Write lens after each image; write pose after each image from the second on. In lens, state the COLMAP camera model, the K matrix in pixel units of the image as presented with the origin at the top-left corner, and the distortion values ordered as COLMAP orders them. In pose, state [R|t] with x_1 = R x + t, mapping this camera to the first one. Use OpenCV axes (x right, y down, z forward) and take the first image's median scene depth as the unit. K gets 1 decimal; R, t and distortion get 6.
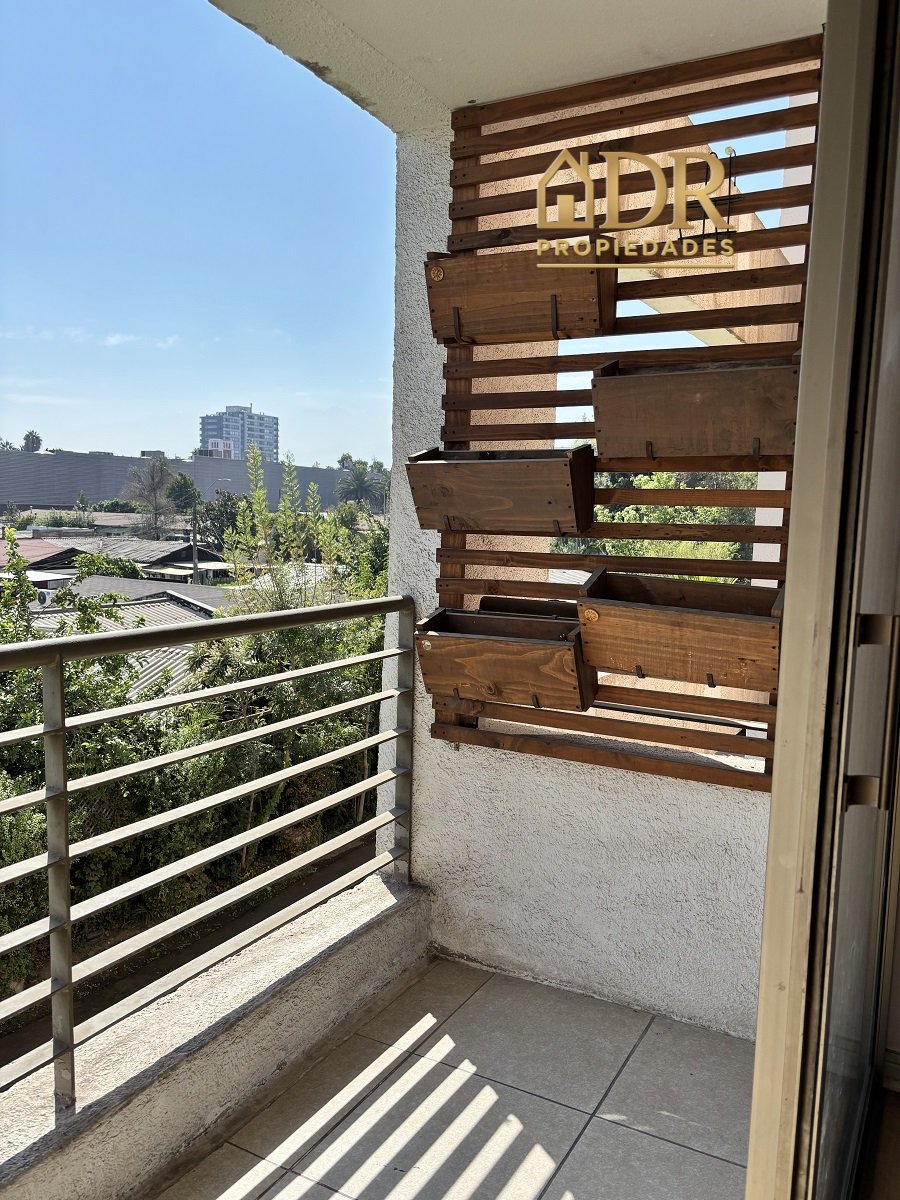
lens RADIAL K [[912.5, 0, 453.0], [0, 912.5, 607.0], [0, 0, 1]] dist [0.051973, -0.029541]
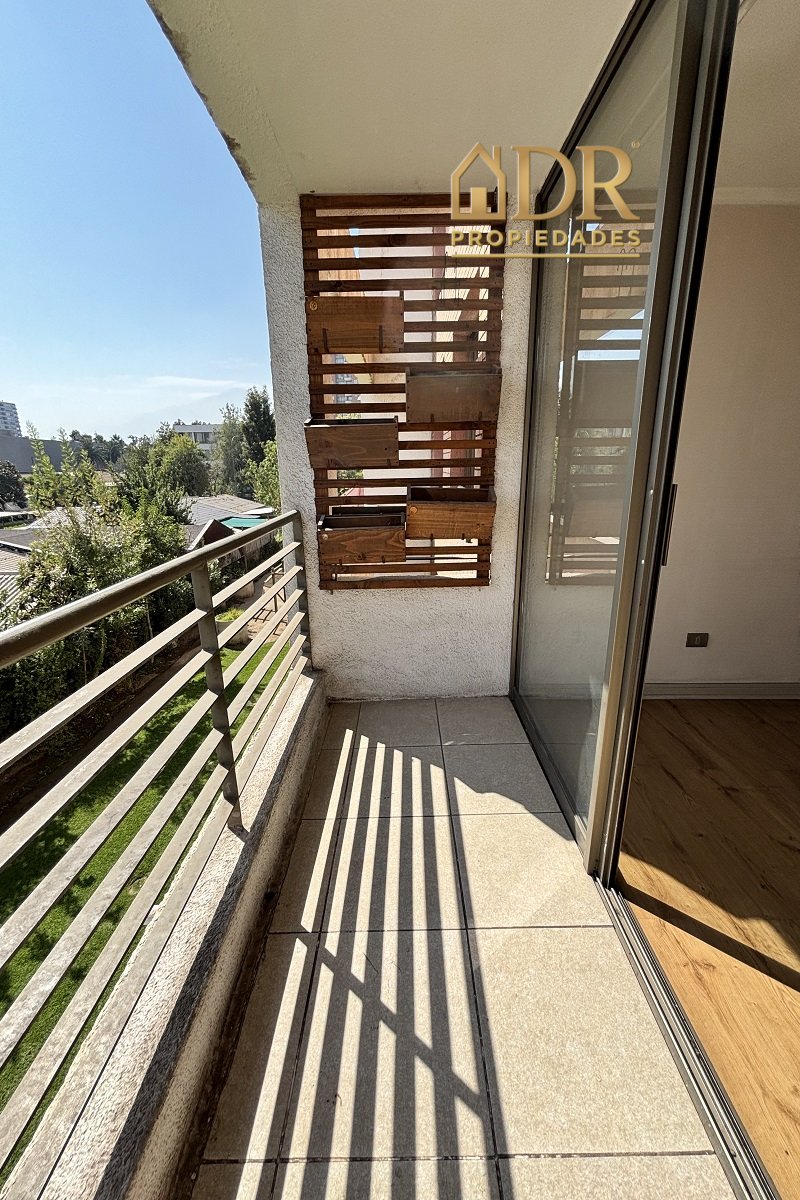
lens RADIAL K [[484.0, 0, 408.5], [0, 484.0, 599.1], [0, 0, 1]] dist [0.003206, -0.000897]
pose [[0.855020, -0.180950, 0.486002, -0.358603], [0.096788, 0.976365, 0.193246, -0.003831], [-0.509483, -0.118190, 0.852325, 0.112172]]
